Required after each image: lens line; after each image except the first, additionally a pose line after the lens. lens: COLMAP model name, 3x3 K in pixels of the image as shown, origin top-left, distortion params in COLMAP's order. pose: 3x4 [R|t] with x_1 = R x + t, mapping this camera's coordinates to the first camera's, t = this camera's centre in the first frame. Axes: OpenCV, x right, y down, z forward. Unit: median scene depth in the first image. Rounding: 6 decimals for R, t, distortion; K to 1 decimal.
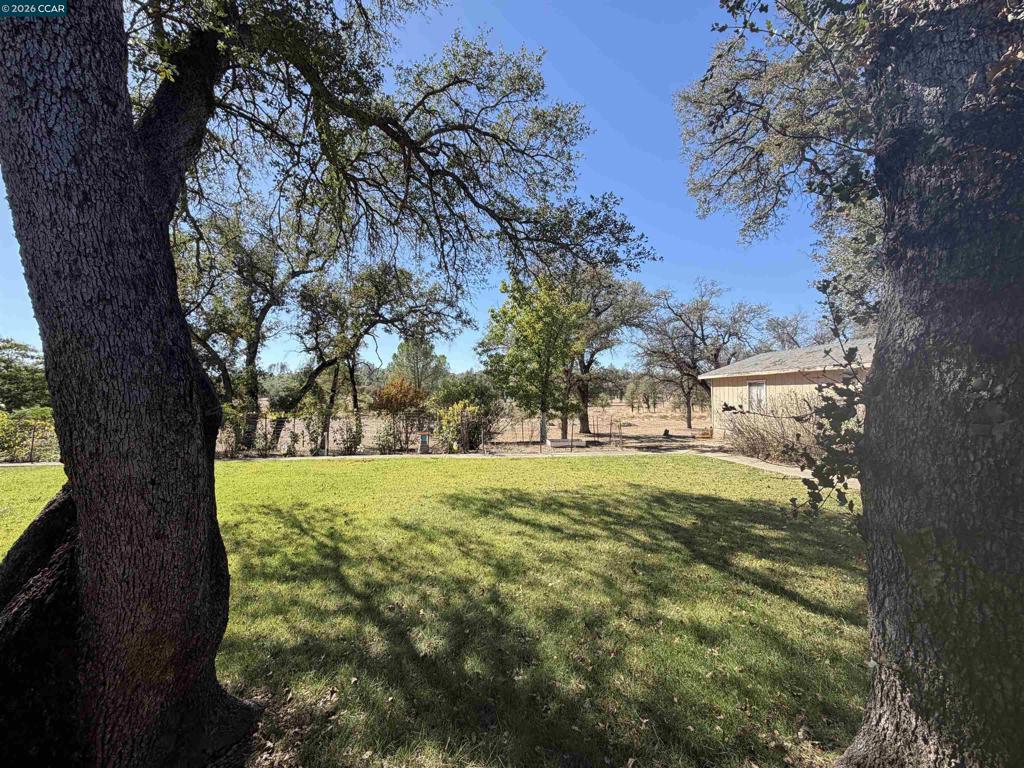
lens RADIAL K [[409.2, 0, 512.0], [0, 409.2, 384.0], [0, 0, 1]] dist [-0.000253, -0.000048]
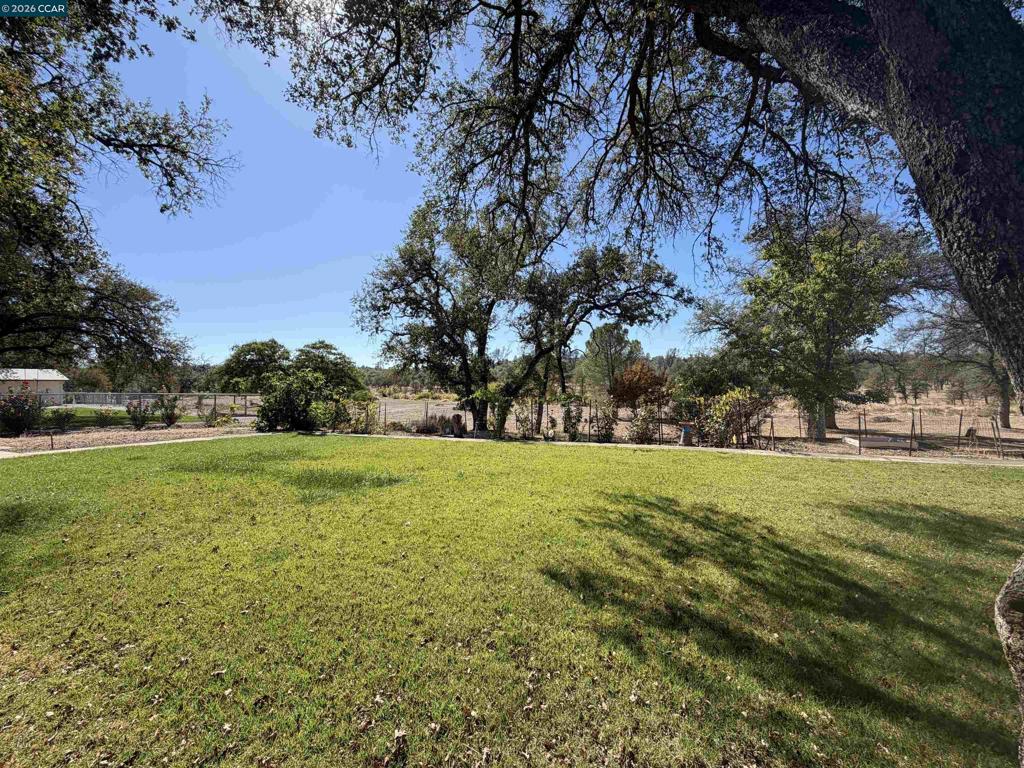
lens RADIAL K [[409.2, 0, 512.0], [0, 409.2, 384.0], [0, 0, 1]] dist [-0.000253, -0.000048]
pose [[0.913564, 0.001125, -0.406694, -0.101337], [0.011960, 0.999489, 0.029631, 0.000621], [0.406519, -0.031934, 0.913084, 0.006751]]
